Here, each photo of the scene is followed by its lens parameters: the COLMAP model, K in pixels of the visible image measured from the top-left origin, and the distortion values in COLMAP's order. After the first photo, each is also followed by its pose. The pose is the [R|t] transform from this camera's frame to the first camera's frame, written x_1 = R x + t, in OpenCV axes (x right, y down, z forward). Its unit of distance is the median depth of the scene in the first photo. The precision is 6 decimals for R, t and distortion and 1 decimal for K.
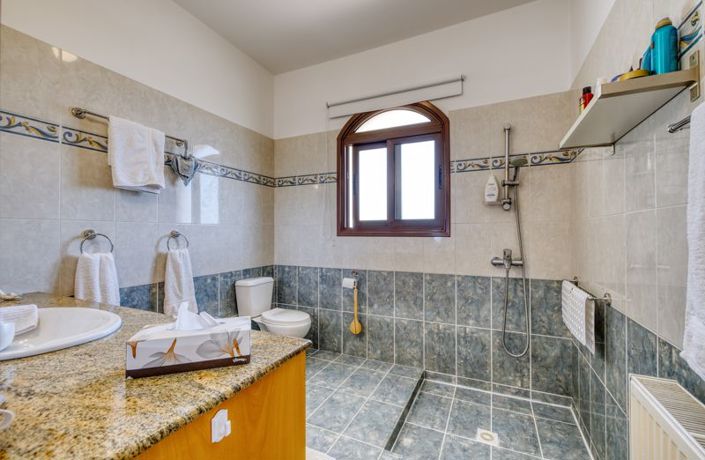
lens RADIAL K [[307.4, 0, 351.3], [0, 307.4, 233.3], [0, 0, 1]] dist [-0.001465, -0.000153]
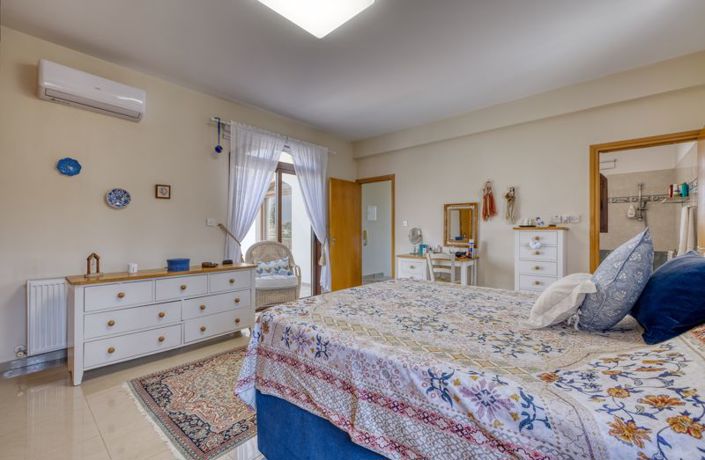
lens RADIAL K [[307.4, 0, 353.7], [0, 307.4, 229.4], [0, 0, 1]] dist [-0.001465, -0.000153]
pose [[0.960278, 0.000168, -0.279044, -0.848032], [0.000818, 0.999994, 0.003419, -0.023061], [0.279043, -0.003511, 0.960272, -1.682829]]
